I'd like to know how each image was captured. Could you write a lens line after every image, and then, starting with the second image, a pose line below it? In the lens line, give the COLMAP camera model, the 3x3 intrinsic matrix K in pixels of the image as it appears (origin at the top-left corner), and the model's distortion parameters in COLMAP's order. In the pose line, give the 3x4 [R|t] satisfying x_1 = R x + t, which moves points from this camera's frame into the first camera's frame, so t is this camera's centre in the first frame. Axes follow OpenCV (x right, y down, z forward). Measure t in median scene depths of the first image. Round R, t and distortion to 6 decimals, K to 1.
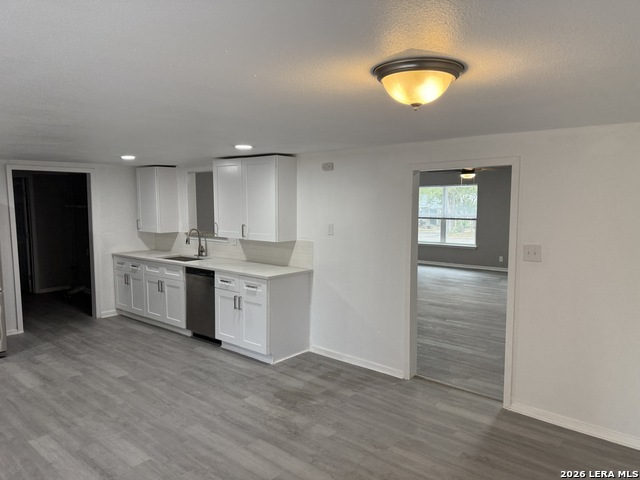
lens RADIAL K [[456.2, 0, 325.5], [0, 456.2, 237.4], [0, 0, 1]] dist [0.049603, -0.061037]
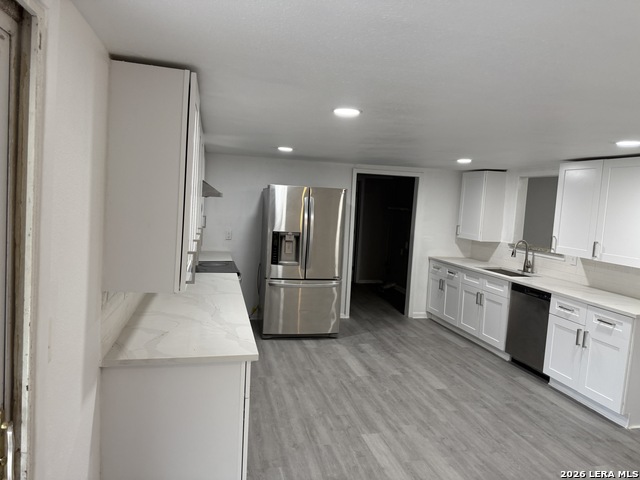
lens RADIAL K [[456.2, 0, 320.5], [0, 456.2, 236.7], [0, 0, 1]] dist [0.049603, -0.061037]
pose [[0.810720, 0.093311, -0.577950, -0.119619], [-0.103061, 0.994546, 0.016002, -0.000585], [0.576291, 0.046591, 0.815915, 0.065294]]
